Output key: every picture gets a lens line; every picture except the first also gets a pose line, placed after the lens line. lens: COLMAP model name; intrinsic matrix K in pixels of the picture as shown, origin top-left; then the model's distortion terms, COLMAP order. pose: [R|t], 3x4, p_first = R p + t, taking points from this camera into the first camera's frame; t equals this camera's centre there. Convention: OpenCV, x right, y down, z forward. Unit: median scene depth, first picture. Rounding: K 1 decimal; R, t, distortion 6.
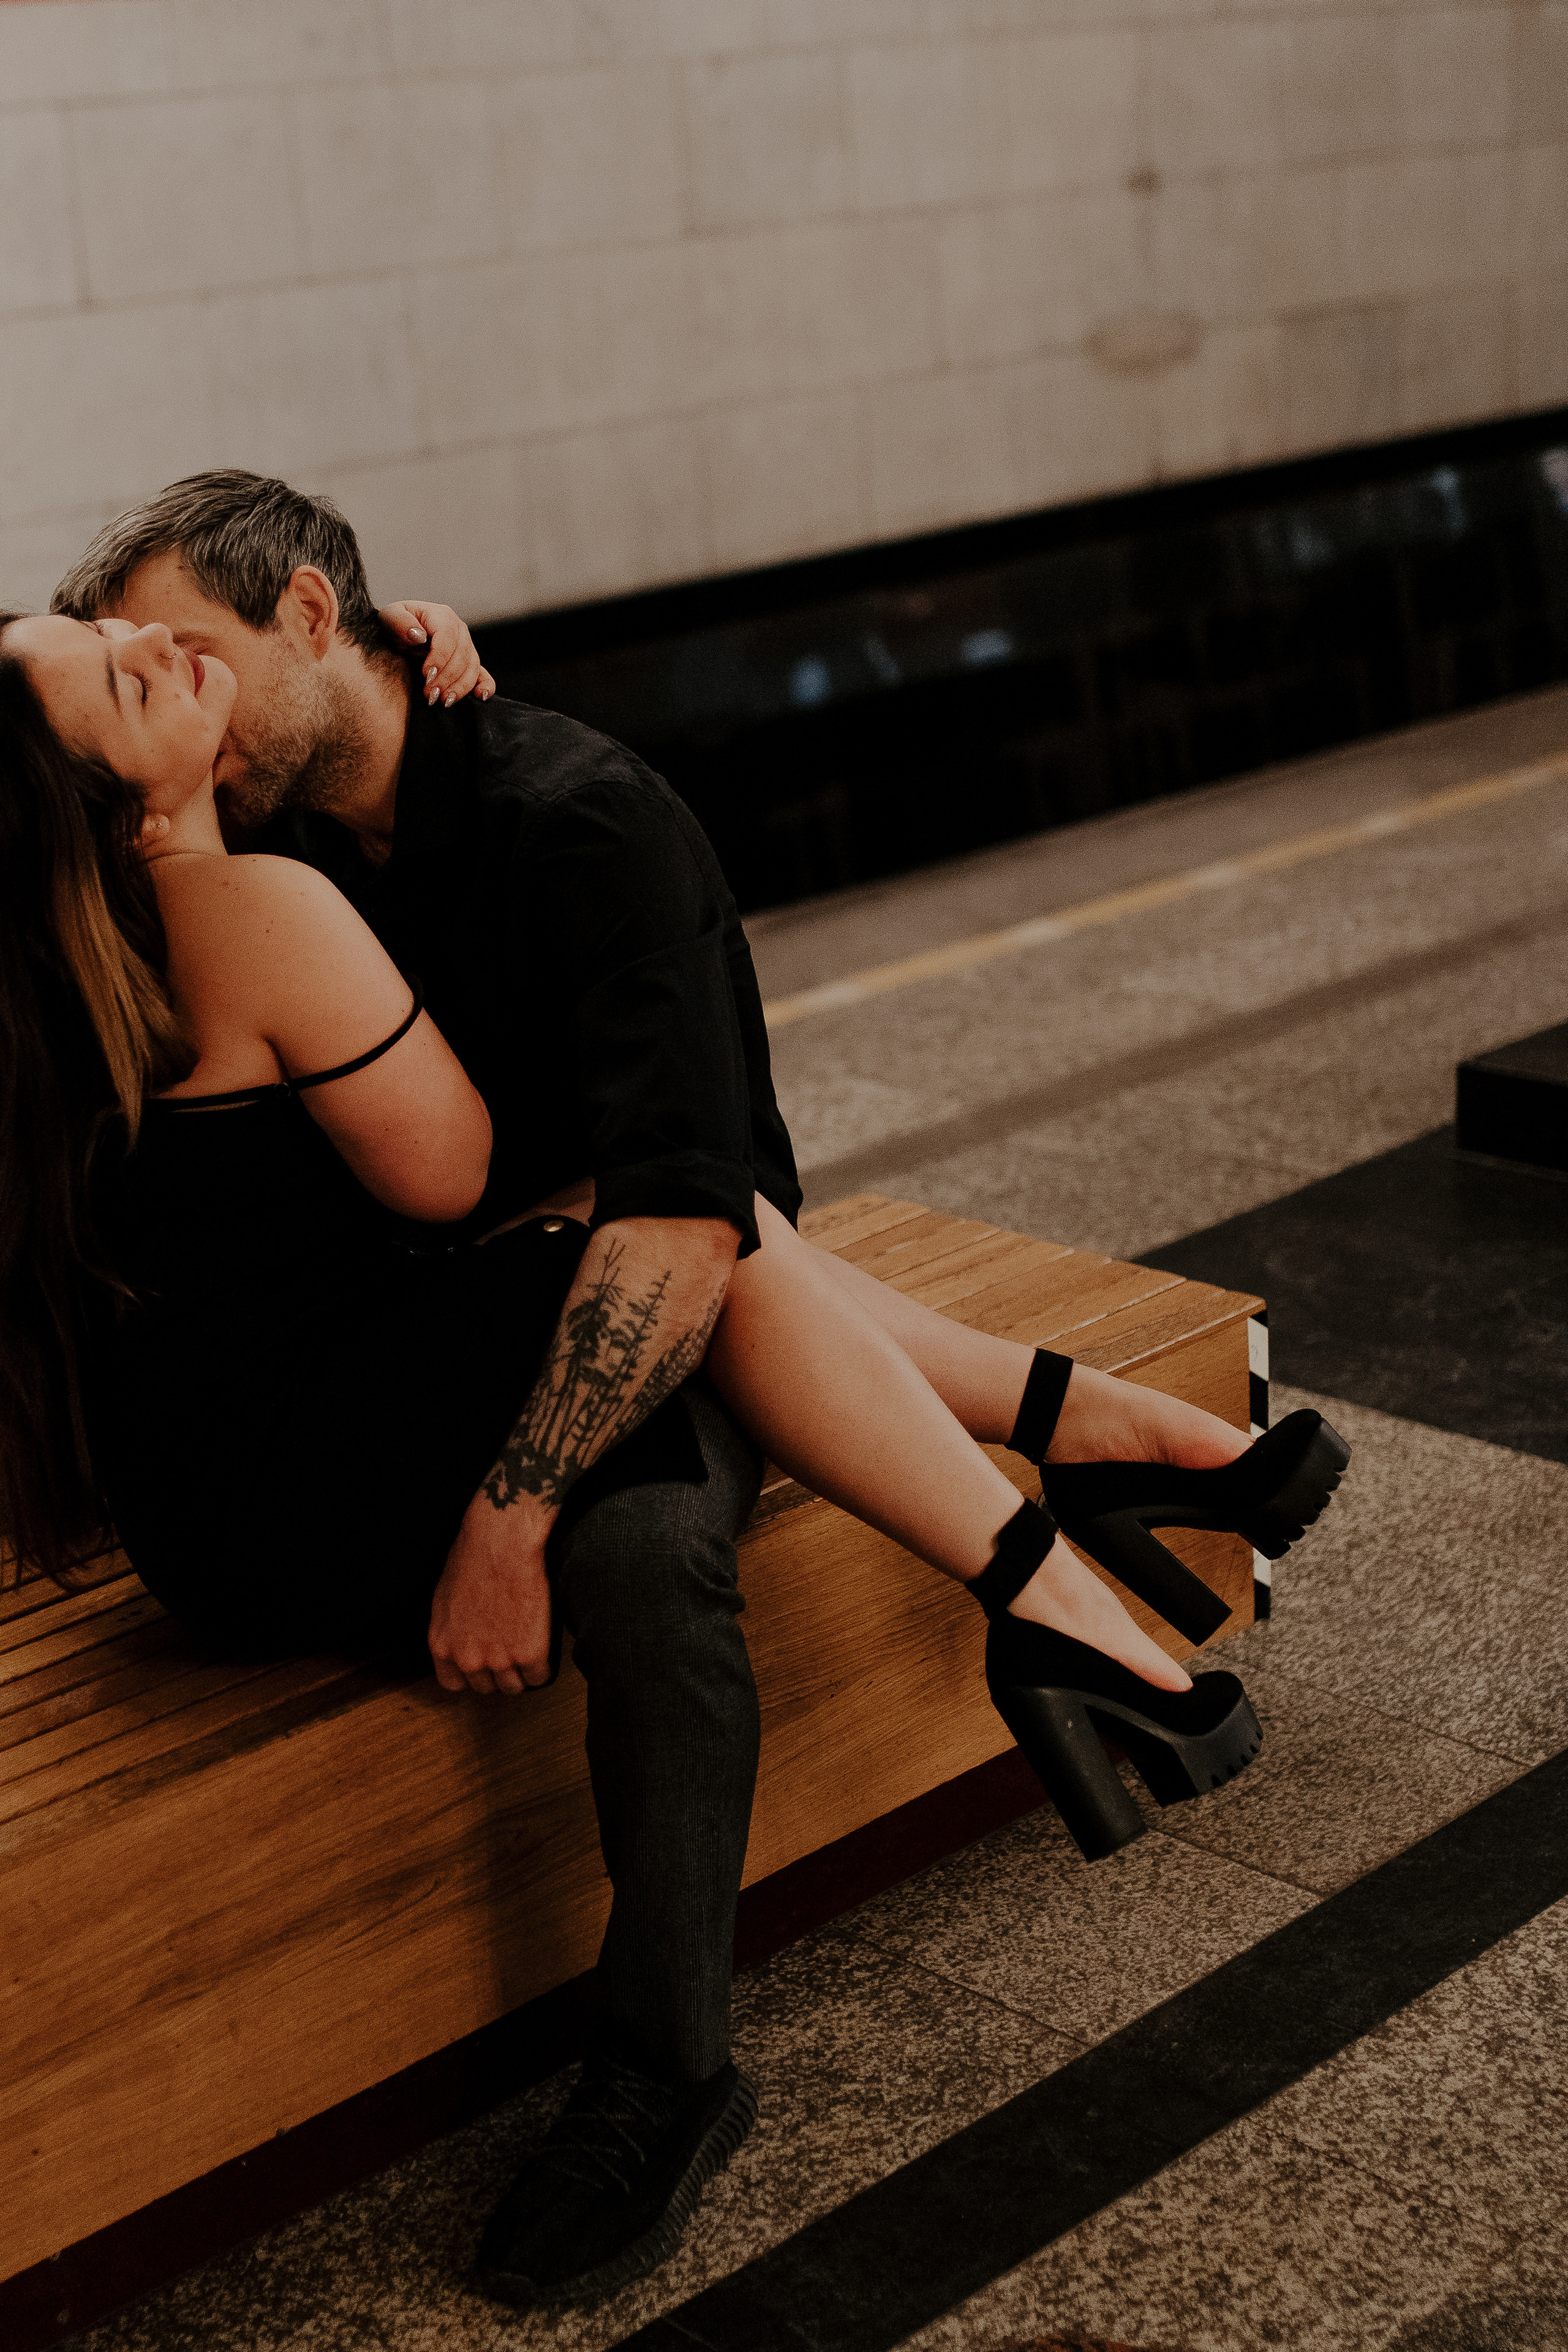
lens RADIAL K [[3674.8, 0, 781.7], [0, 3674.8, 1180.6], [0, 0, 1]] dist [-0.017408, 0.087787]
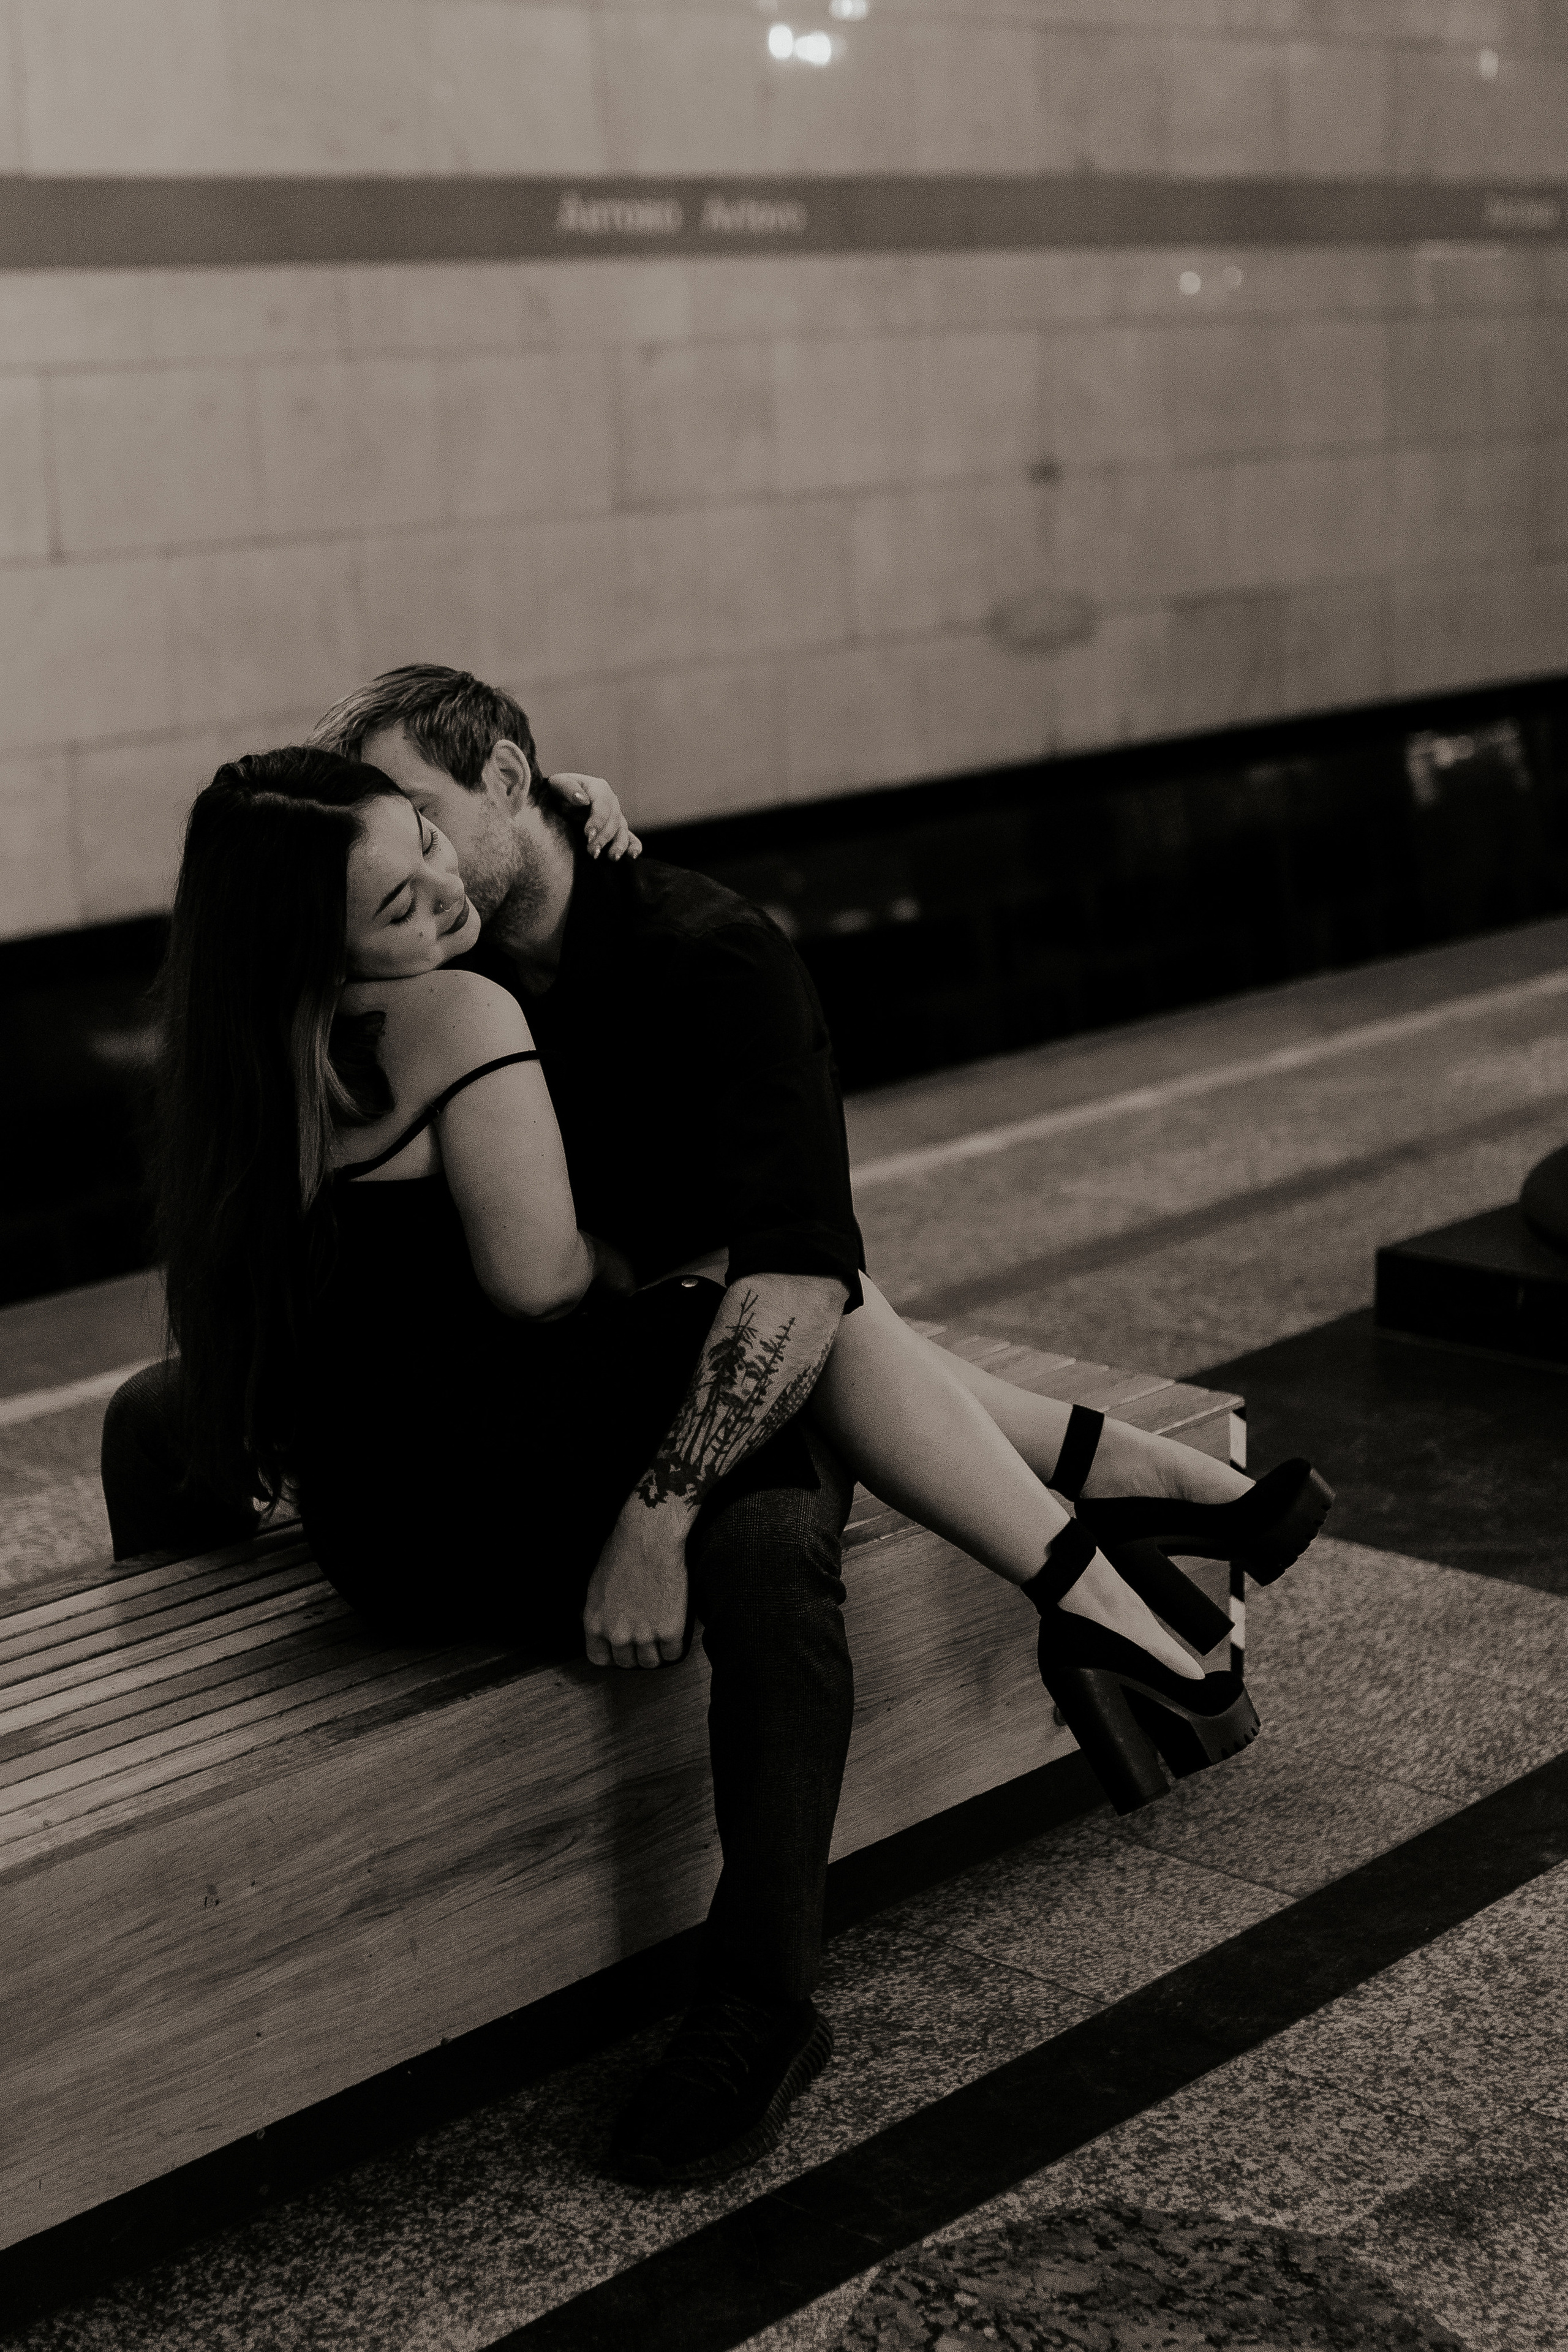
lens RADIAL K [[3751.9, 0, 788.7], [0, 3751.9, 1168.1], [0, 0, 1]] dist [-0.004995, 0.041972]
pose [[0.998798, 0.020723, 0.044409, -0.079517], [-0.017020, 0.996470, -0.082210, 0.070408], [-0.045956, 0.081356, 0.995625, -0.222297]]
